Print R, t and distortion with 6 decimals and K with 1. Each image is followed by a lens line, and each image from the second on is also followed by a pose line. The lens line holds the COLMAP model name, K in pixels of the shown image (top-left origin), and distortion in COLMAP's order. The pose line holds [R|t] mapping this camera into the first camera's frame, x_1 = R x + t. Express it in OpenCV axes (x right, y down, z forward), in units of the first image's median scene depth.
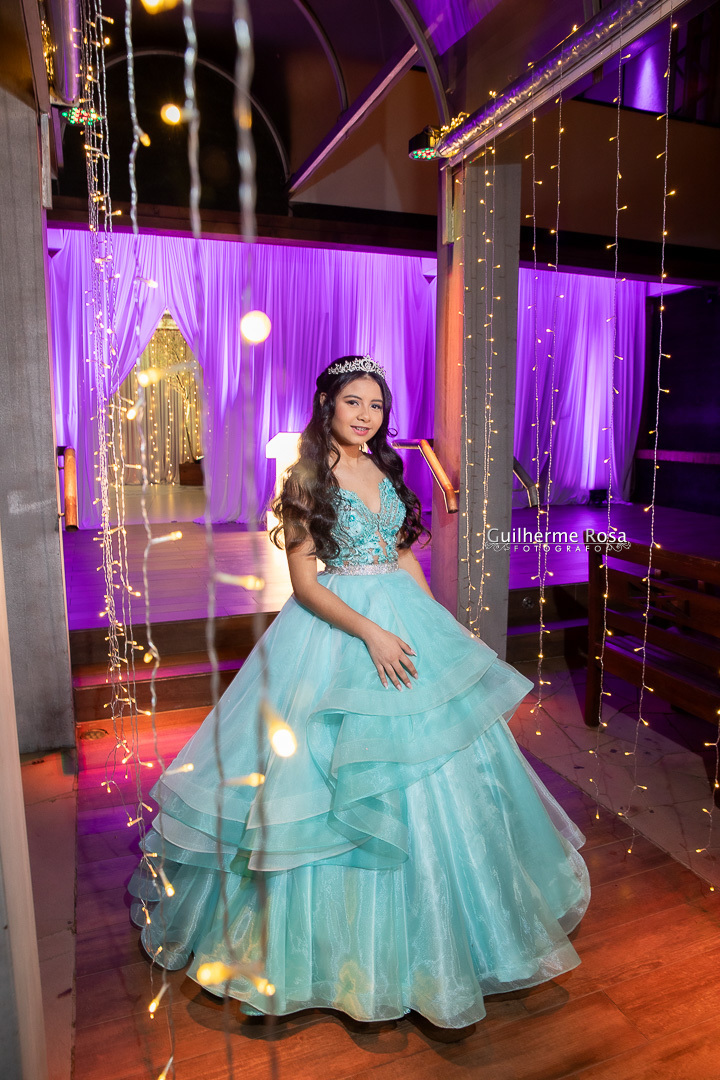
lens RADIAL K [[735.8, 0, 366.7], [0, 735.8, 542.3], [0, 0, 1]] dist [-0.103987, 0.074518]
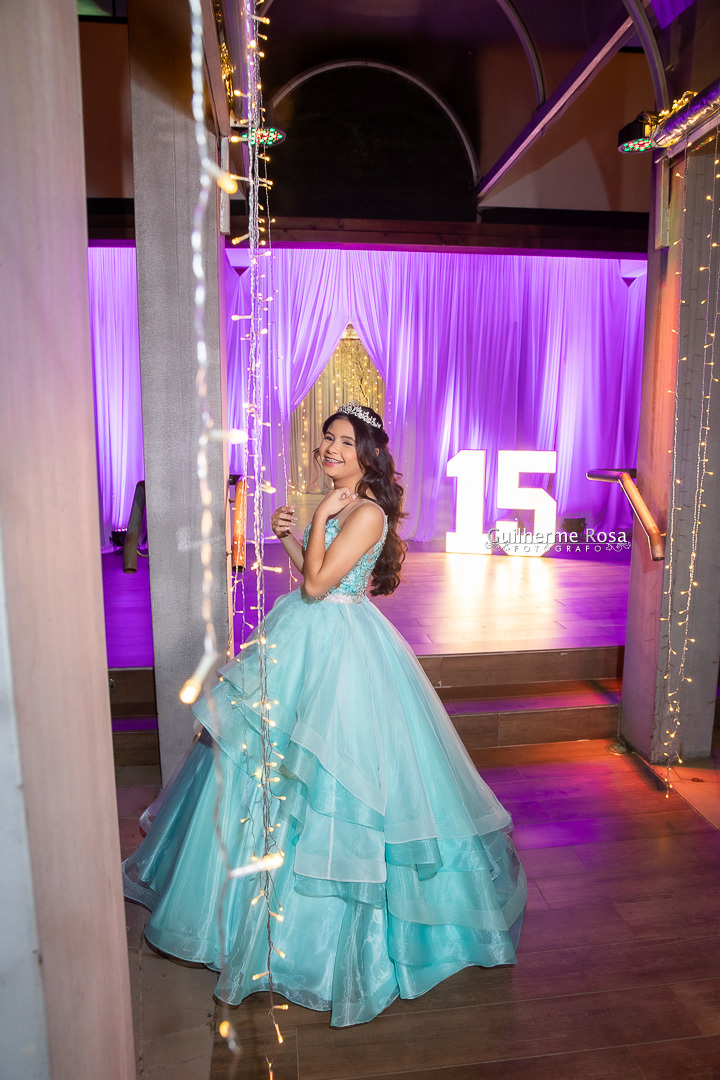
lens RADIAL K [[735.8, 0, 361.9], [0, 735.8, 543.0], [0, 0, 1]] dist [-0.103987, 0.074518]
pose [[0.968779, 0.036044, -0.245293, -0.013009], [-0.036422, 0.999332, 0.002997, -0.053853], [0.245237, 0.006031, 0.969444, 0.091352]]
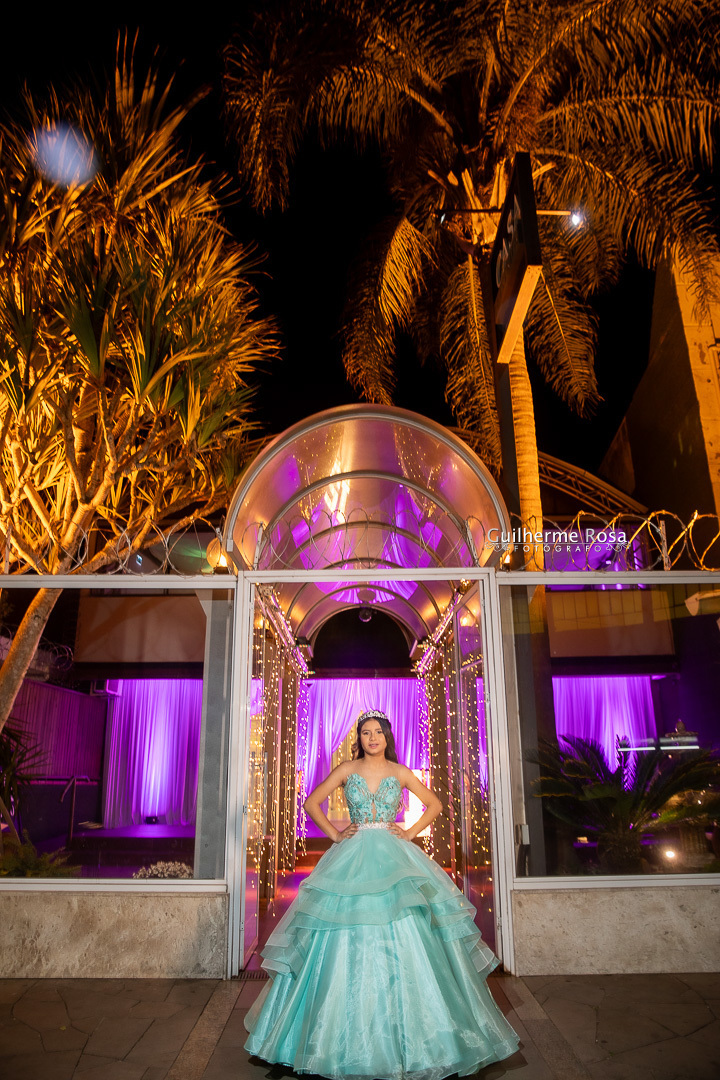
lens RADIAL K [[735.8, 0, 360.6], [0, 735.8, 542.4], [0, 0, 1]] dist [-0.103987, 0.074518]
pose [[0.934602, -0.113275, -0.337176, 0.985080], [-0.054130, 0.891600, -0.449578, 0.392476], [0.351552, 0.438428, 0.827159, -1.903592]]
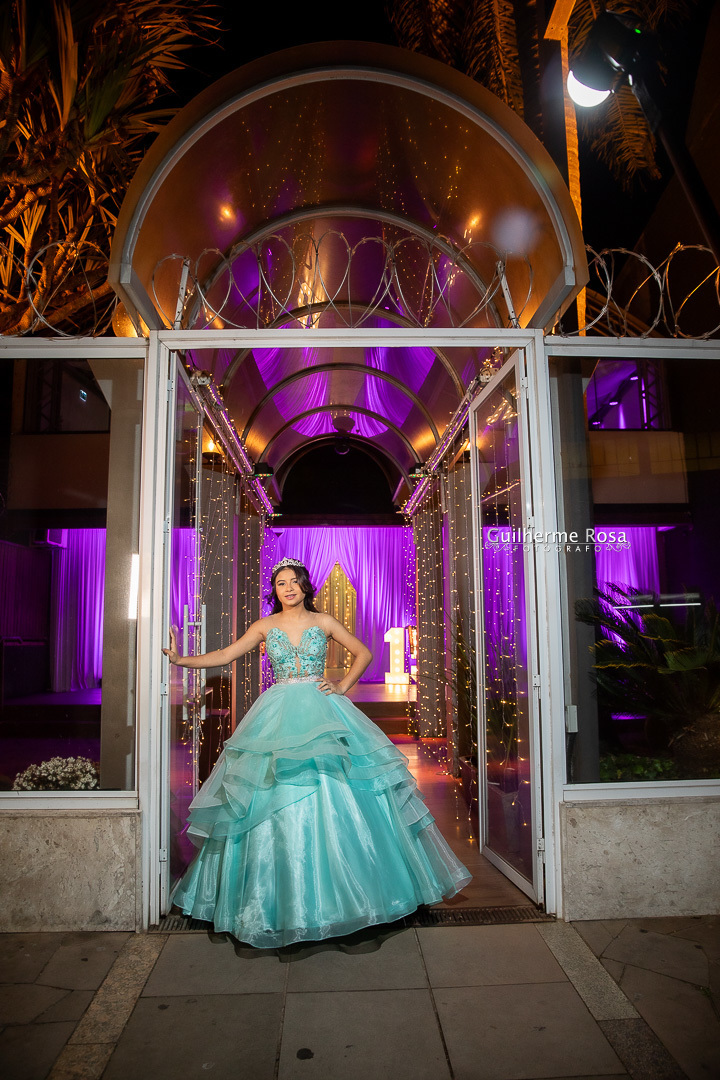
lens RADIAL K [[735.8, 0, 361.5], [0, 735.8, 542.0], [0, 0, 1]] dist [-0.103987, 0.074518]
pose [[0.946582, -0.046768, -0.319054, 0.793346], [-0.045626, 0.960047, -0.276093, 0.301646], [0.319219, 0.275902, 0.906630, -1.419083]]
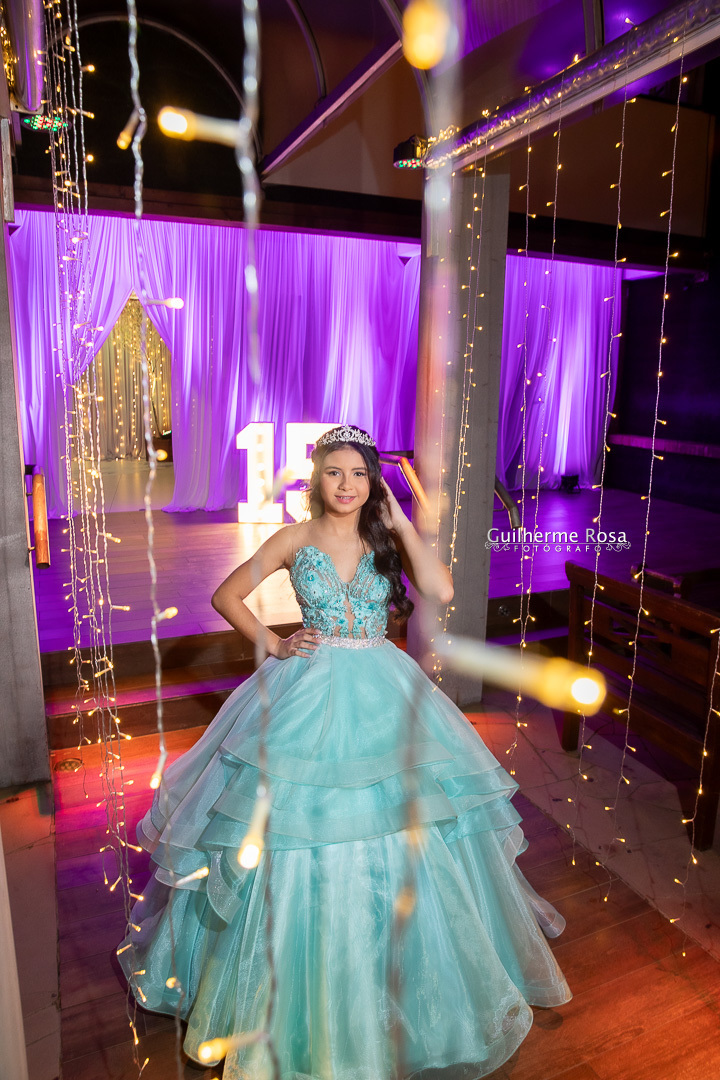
lens RADIAL K [[735.8, 0, 366.3], [0, 735.8, 542.6], [0, 0, 1]] dist [-0.103987, 0.074518]
pose [[0.998905, 0.004483, 0.046559, -0.019837], [-0.007123, 0.998367, 0.056680, -0.092895], [-0.046229, -0.056949, 0.997306, 0.020884]]
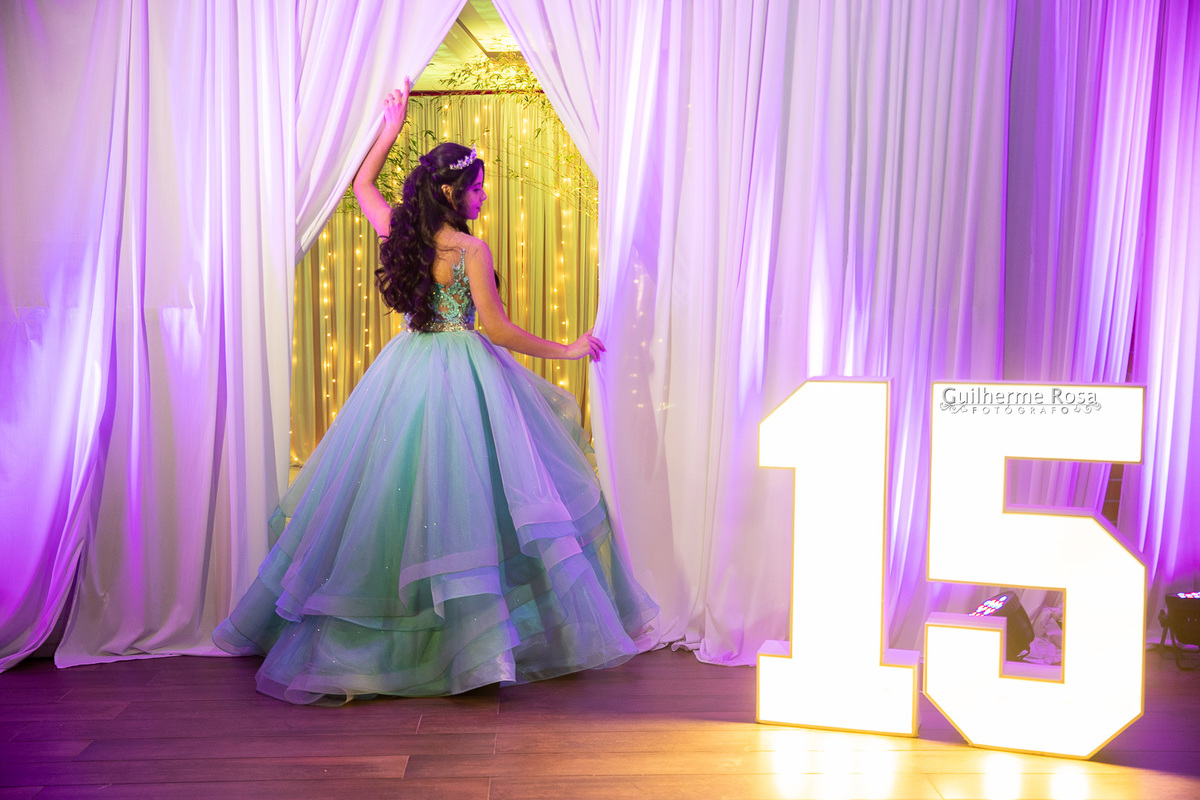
lens RADIAL K [[1449.5, 0, 599.5], [0, 1449.5, 399.5], [0, 0, 1]] dist [0.012814, 0.000000]
pose [[0.945663, 0.019580, -0.324558, -0.027126], [-0.050483, 0.994922, -0.087073, -0.179457], [0.321205, 0.098726, 0.941849, 0.907464]]
